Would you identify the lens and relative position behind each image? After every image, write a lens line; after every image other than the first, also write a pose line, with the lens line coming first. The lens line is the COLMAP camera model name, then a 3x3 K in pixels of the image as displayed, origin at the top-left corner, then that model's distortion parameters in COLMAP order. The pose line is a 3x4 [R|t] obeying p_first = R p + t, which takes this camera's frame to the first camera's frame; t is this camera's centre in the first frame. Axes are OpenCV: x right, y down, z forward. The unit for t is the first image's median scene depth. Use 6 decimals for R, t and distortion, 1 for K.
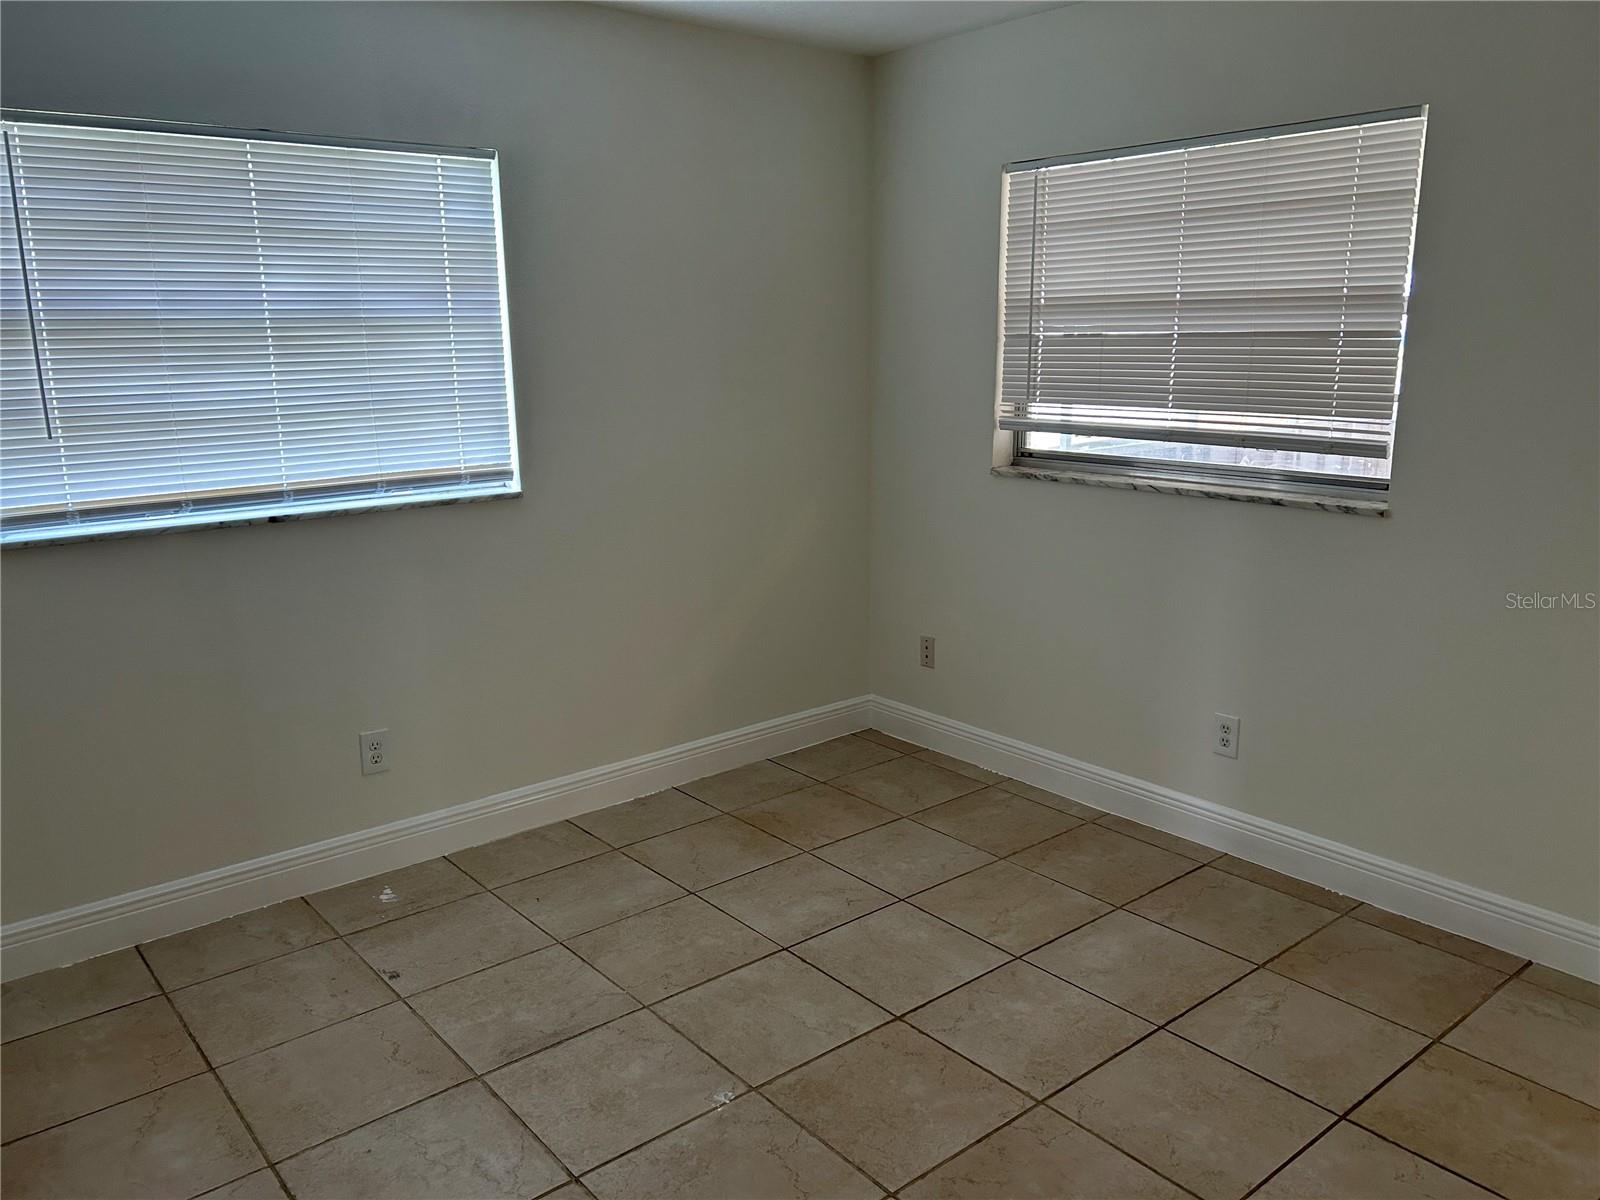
lens RADIAL K [[1210.9, 0, 810.2], [0, 1210.9, 604.4], [0, 0, 1]] dist [0.051712, -0.050567]
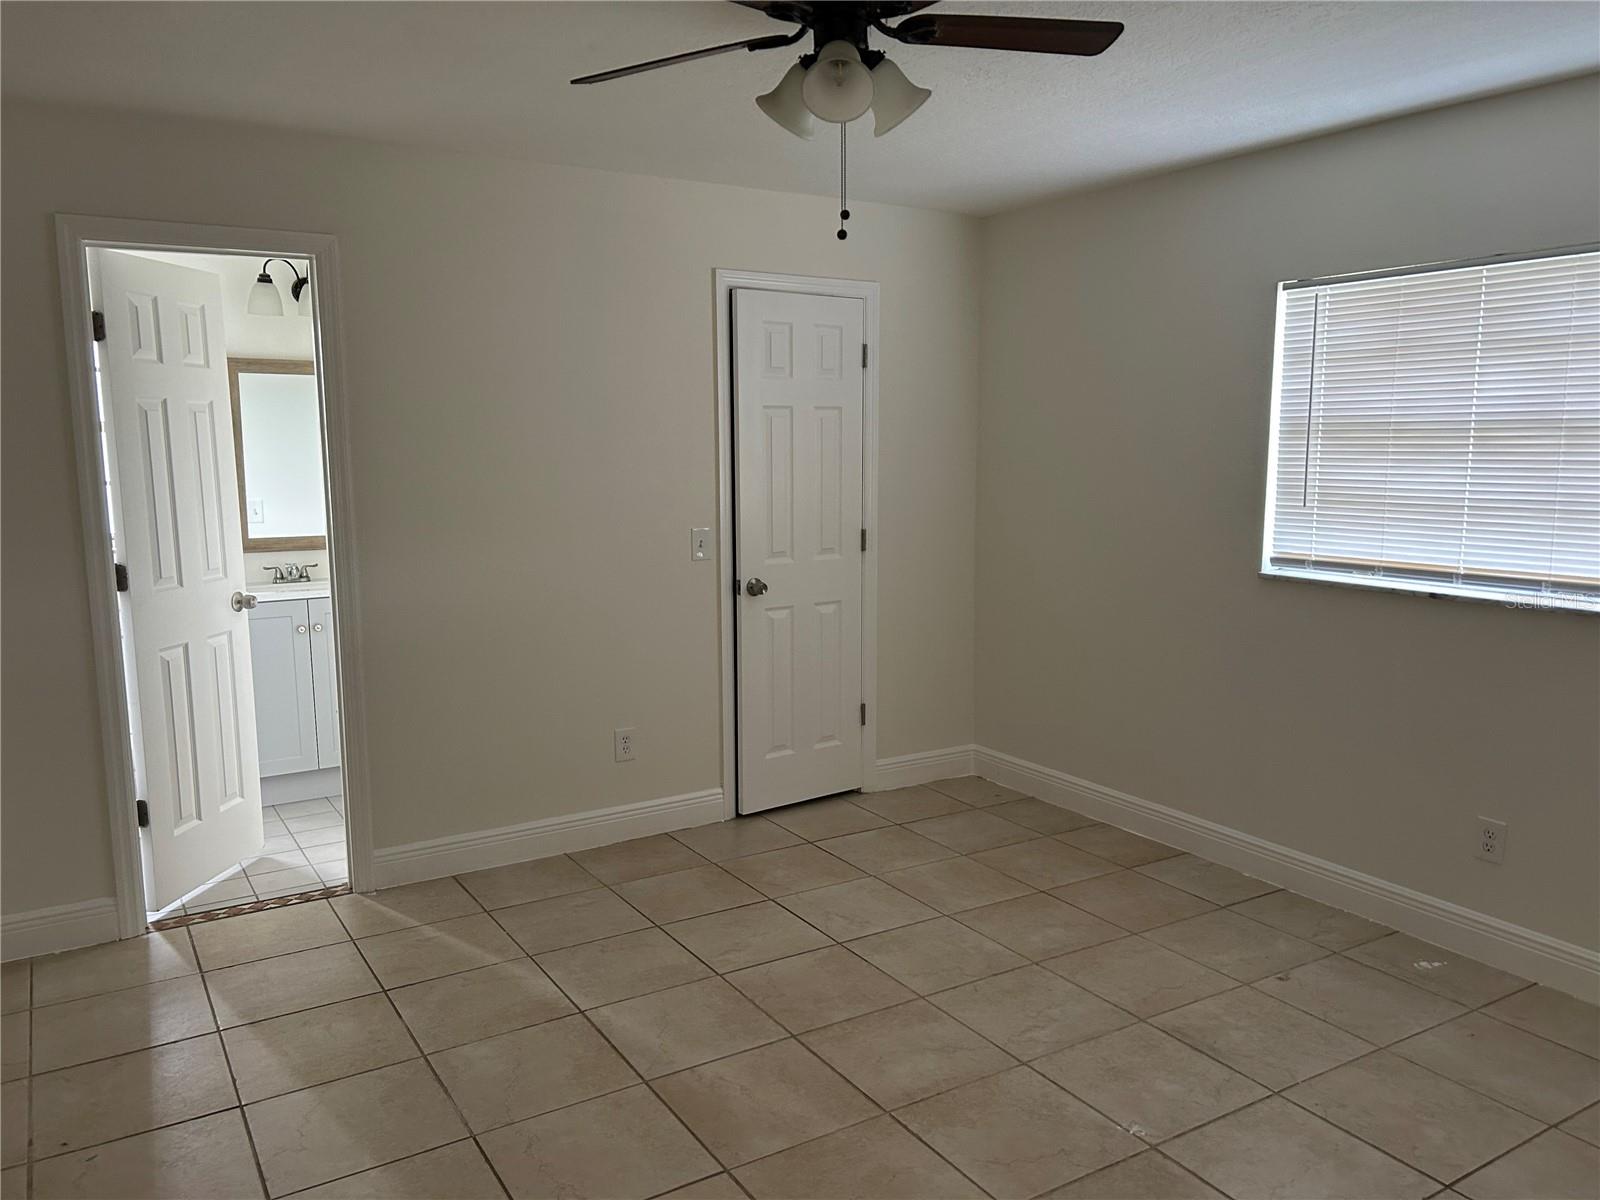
lens RADIAL K [[1210.9, 0, 793.8], [0, 1210.9, 604.9], [0, 0, 1]] dist [0.051712, -0.050567]
pose [[-0.148090, 0.156793, -0.976466, 0.768834], [-0.208023, 0.960325, 0.185750, -0.150662], [0.966848, 0.230635, -0.109598, 0.559745]]
